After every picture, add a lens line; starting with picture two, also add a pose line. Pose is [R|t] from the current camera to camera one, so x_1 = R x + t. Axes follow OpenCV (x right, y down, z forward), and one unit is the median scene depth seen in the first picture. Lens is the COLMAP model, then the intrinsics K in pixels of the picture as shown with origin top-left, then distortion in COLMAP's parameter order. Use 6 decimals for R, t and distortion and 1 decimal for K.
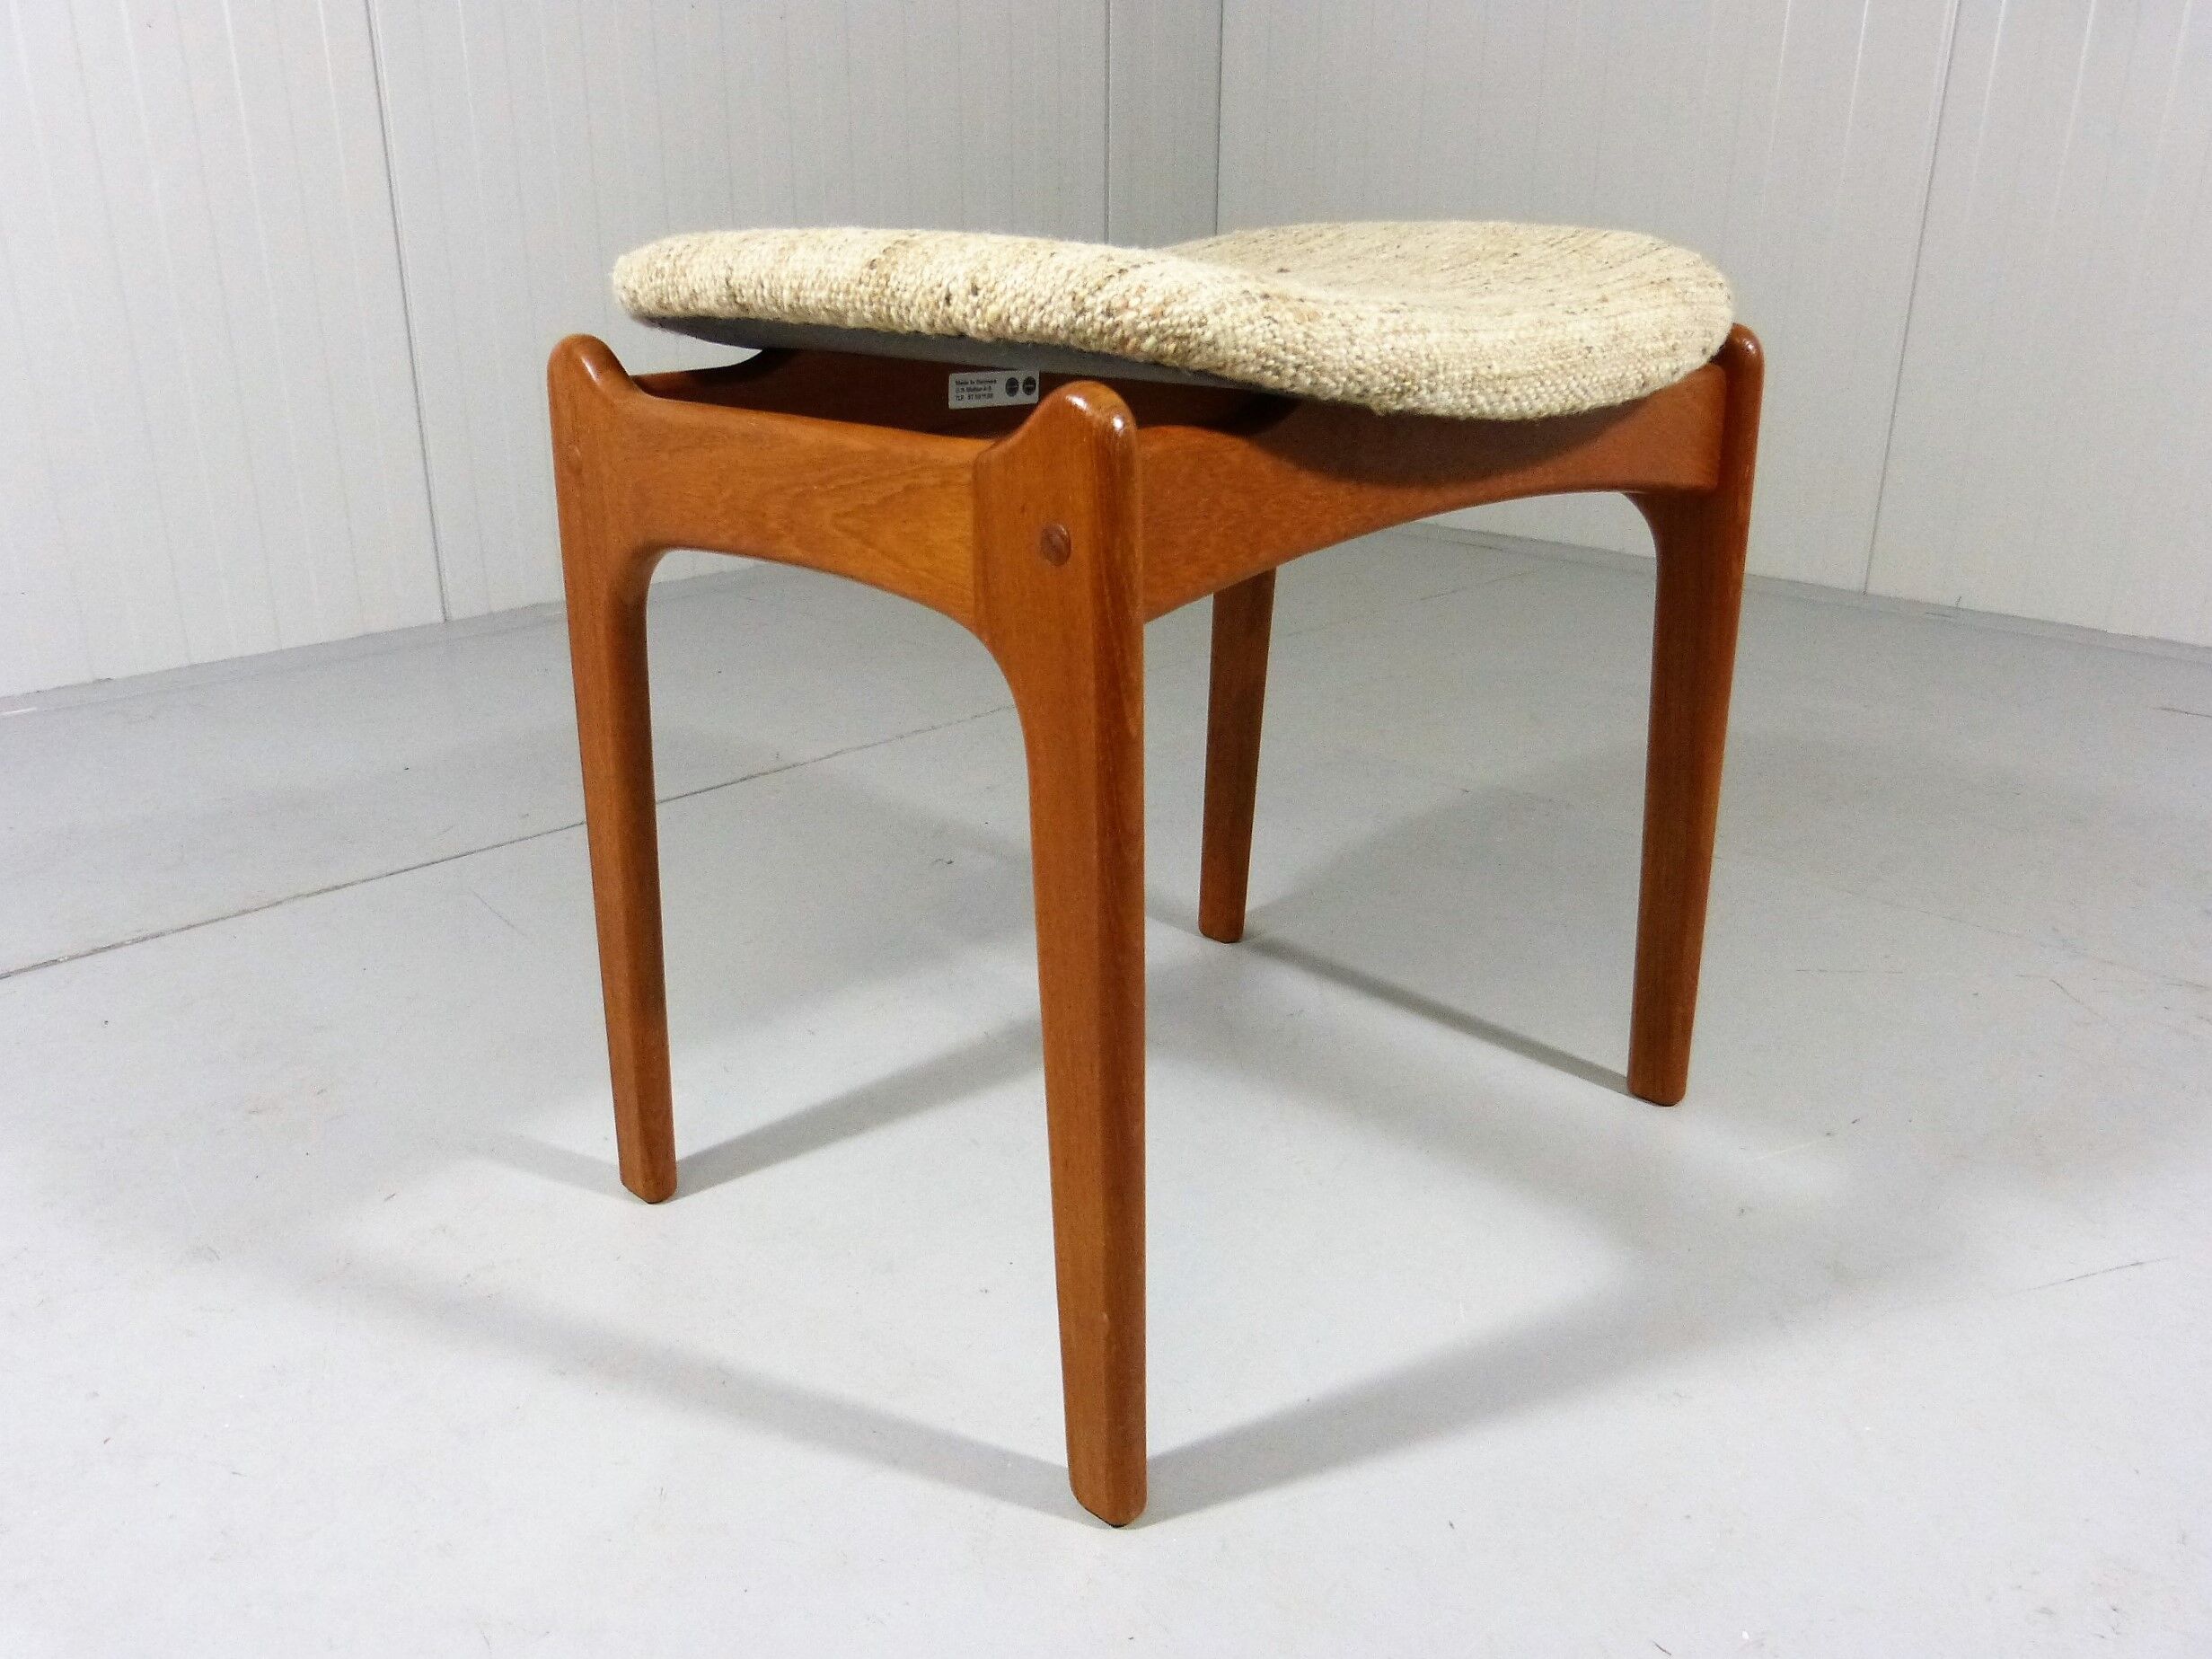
lens RADIAL K [[1728.6, 0, 1106.0], [0, 1728.6, 829.5], [0, 0, 1]] dist [-0.033861, 0.005283]
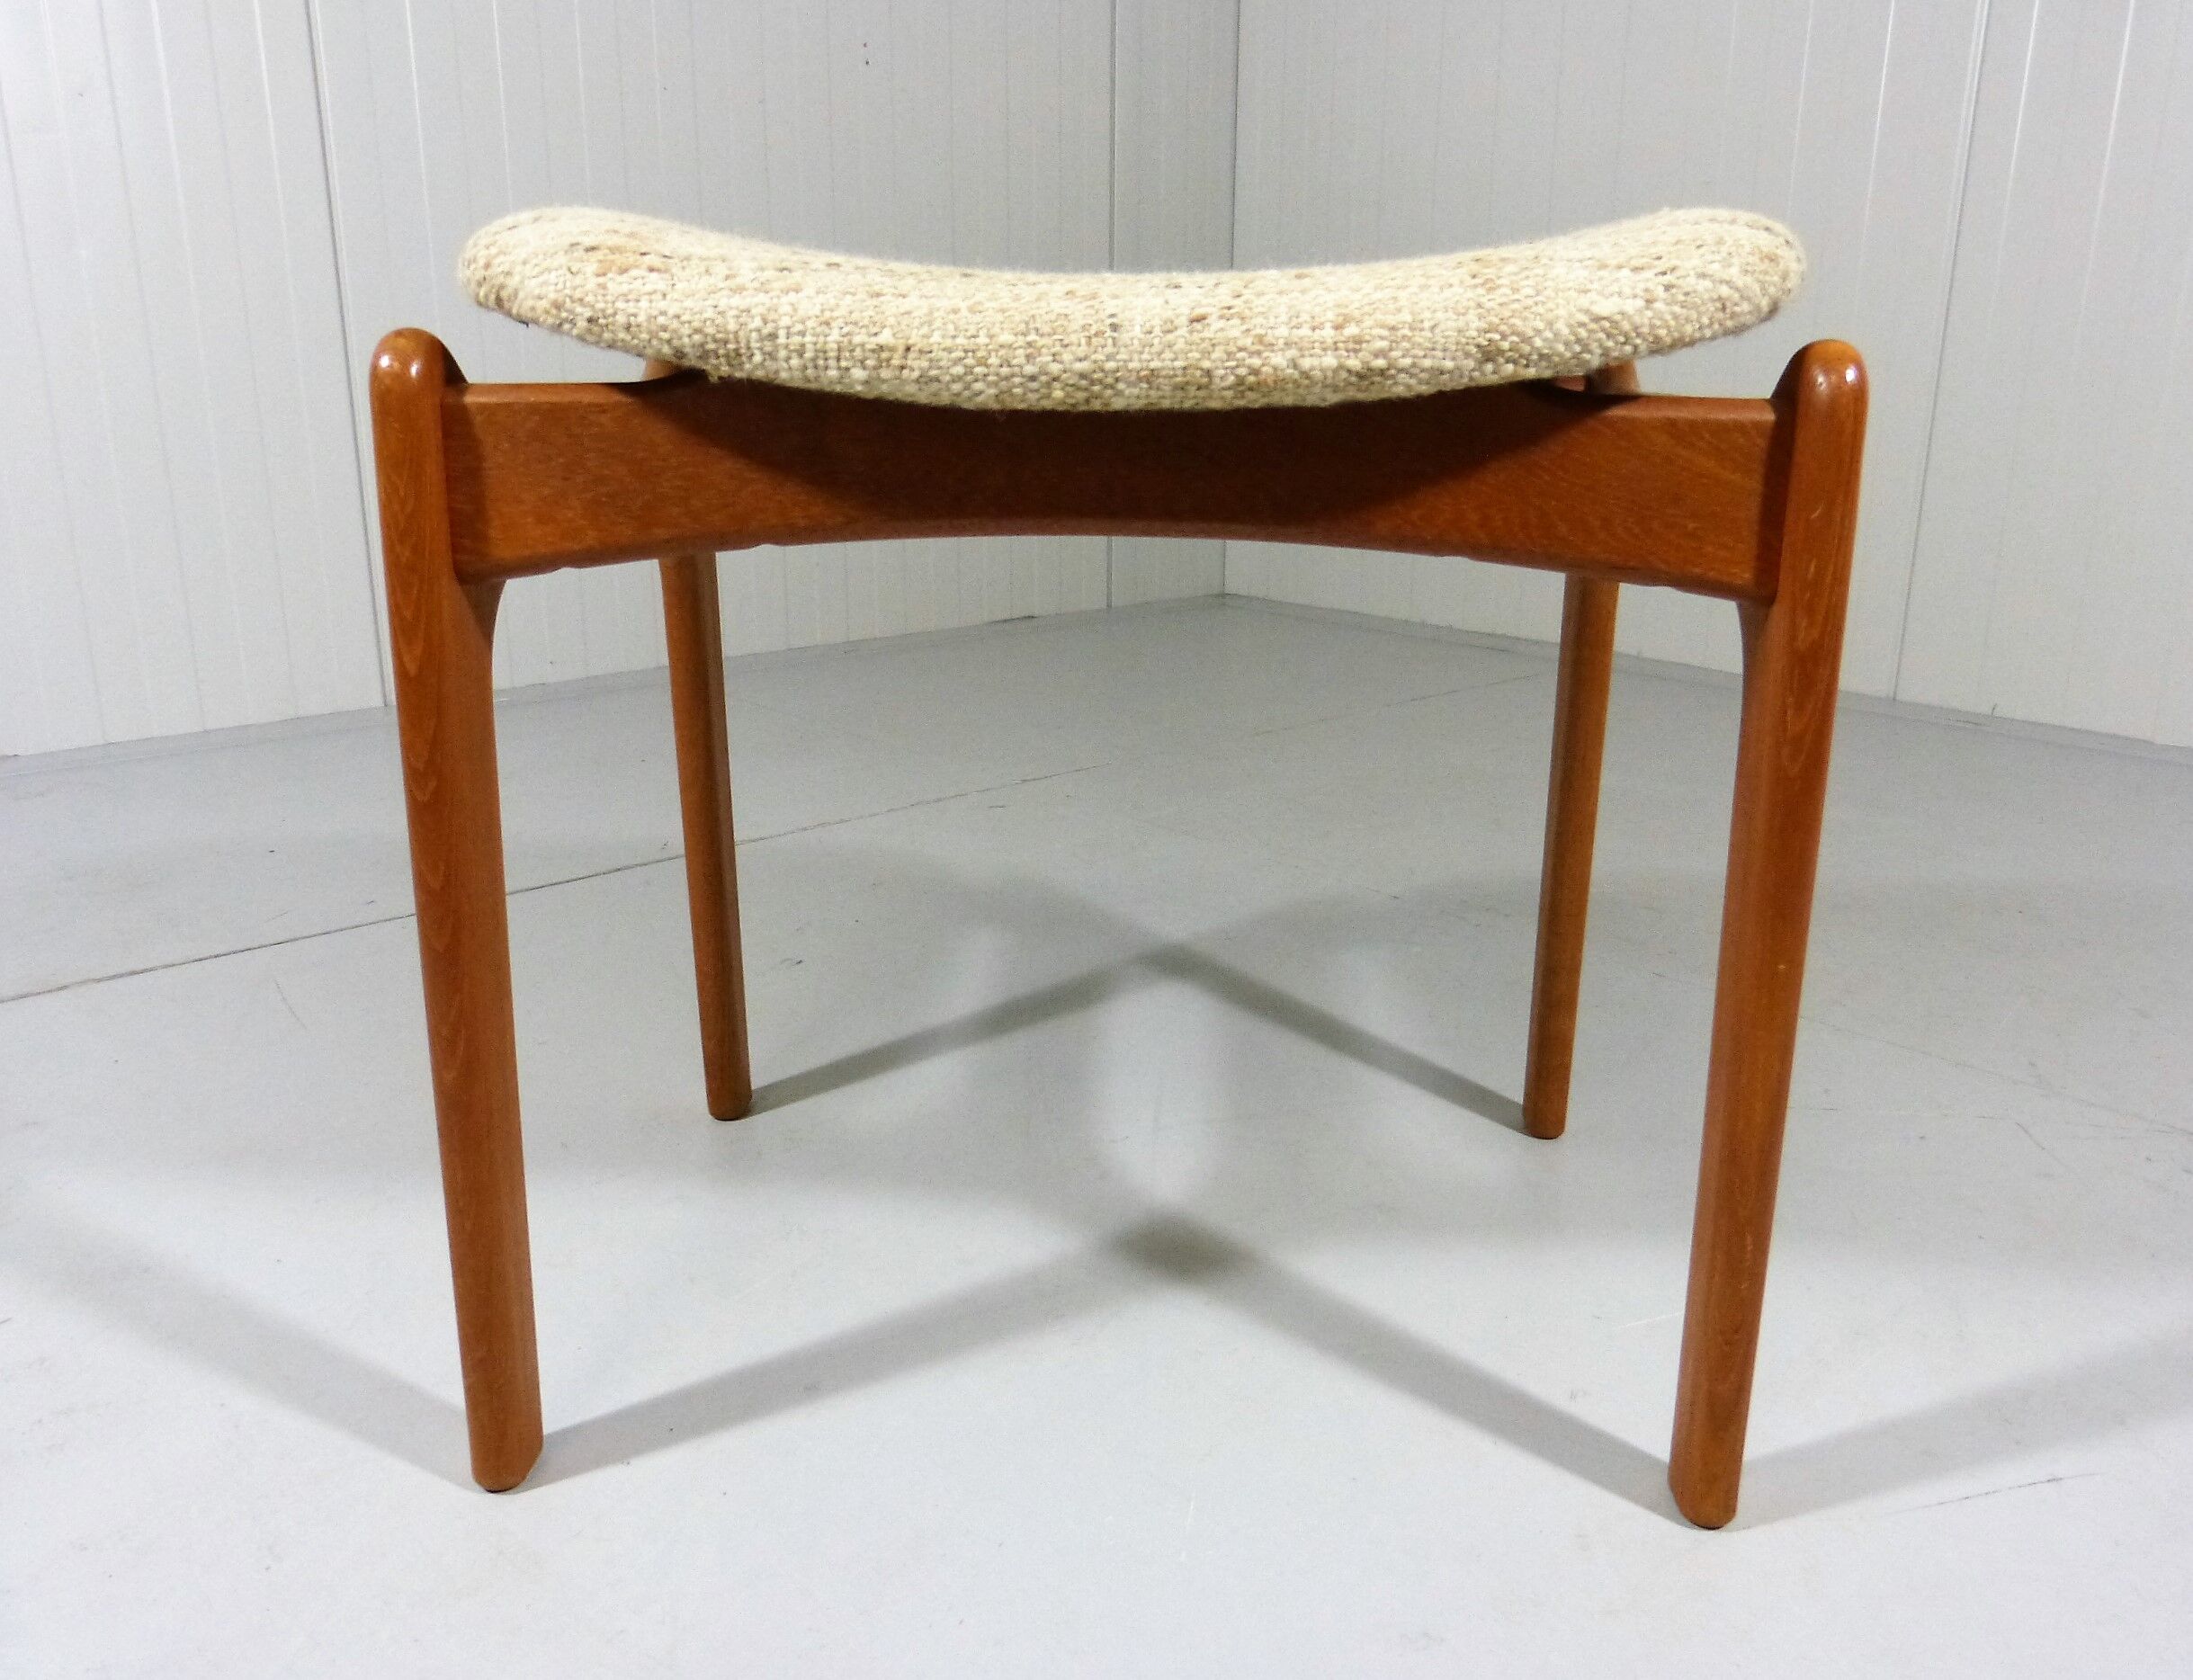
lens RADIAL K [[1721.8, 0, 1122.9], [0, 1721.8, 843.4], [0, 0, 1]] dist [-0.038893, 0.000401]
pose [[0.660126, 0.215991, -0.719432, 0.928815], [-0.259583, 0.964355, 0.051339, -0.104389], [0.704876, 0.152862, 0.692663, 0.540200]]
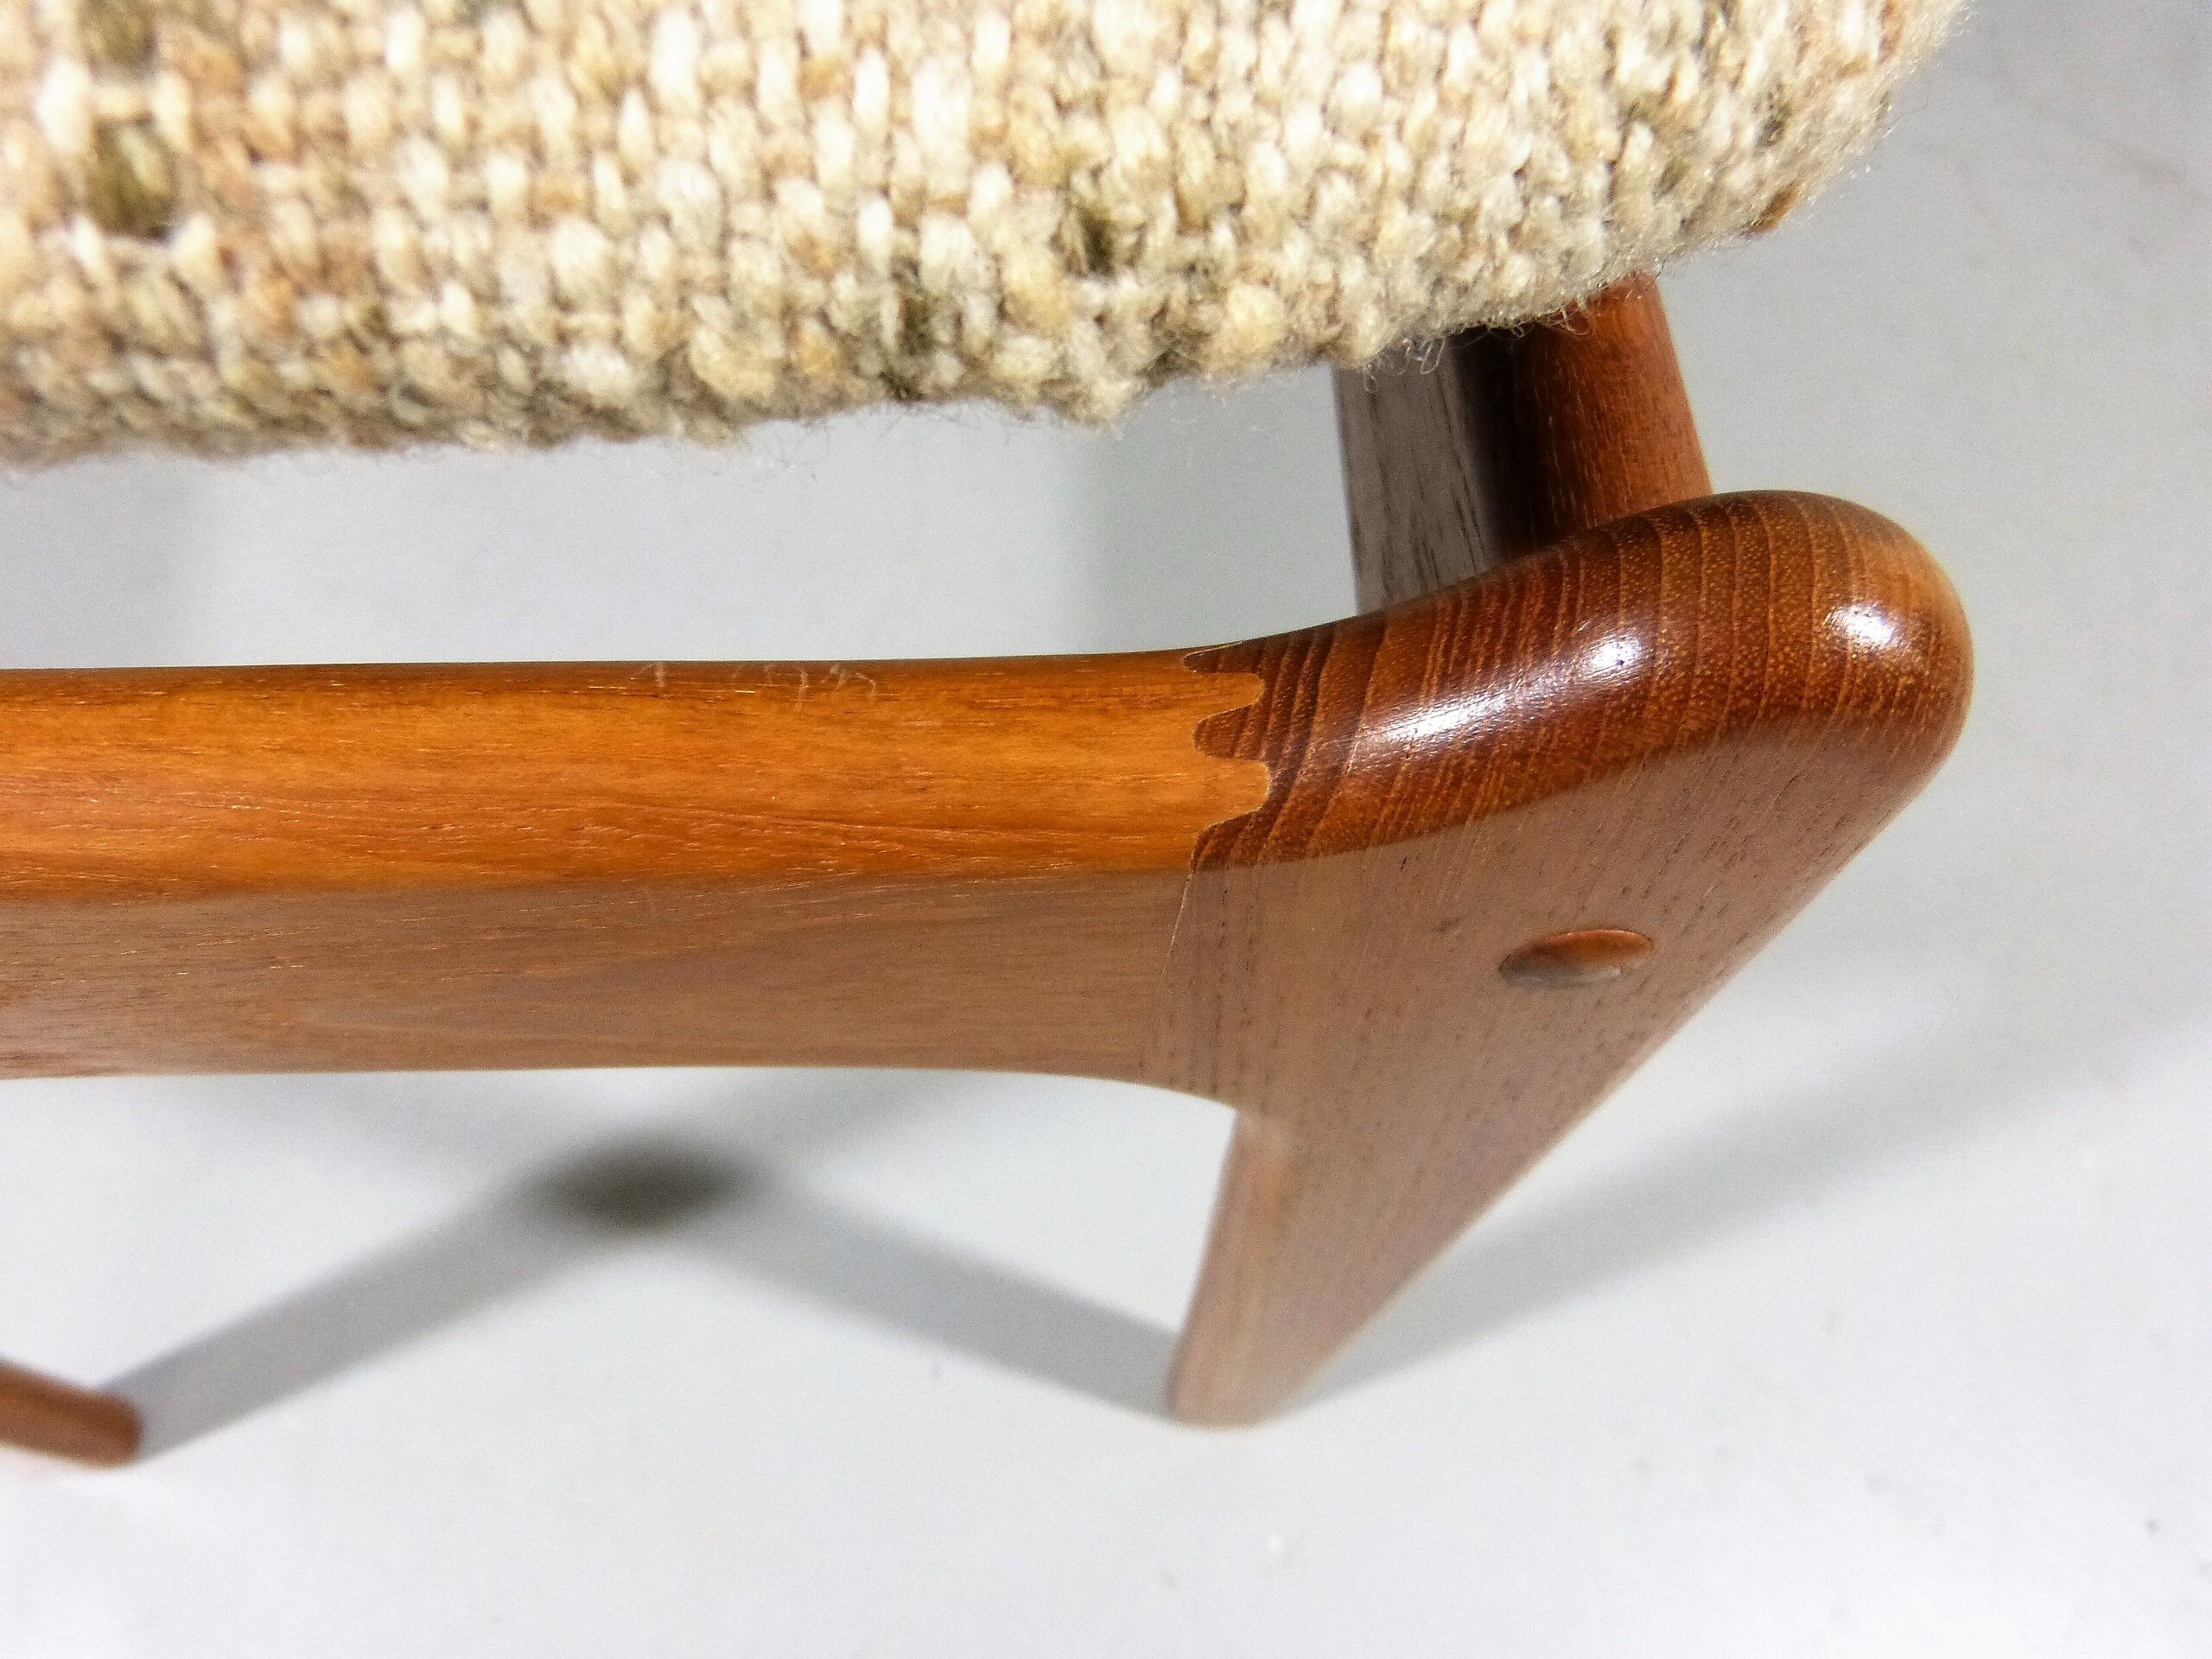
lens RADIAL K [[1685.6, 0, 1109.2], [0, 1685.6, 861.3], [0, 0, 1]] dist [-0.054376, -0.002996]
pose [[0.685203, -0.638269, 0.350870, -0.151273], [0.184442, 0.618084, 0.764168, -0.355755], [-0.704612, -0.458896, 0.541237, 0.792070]]
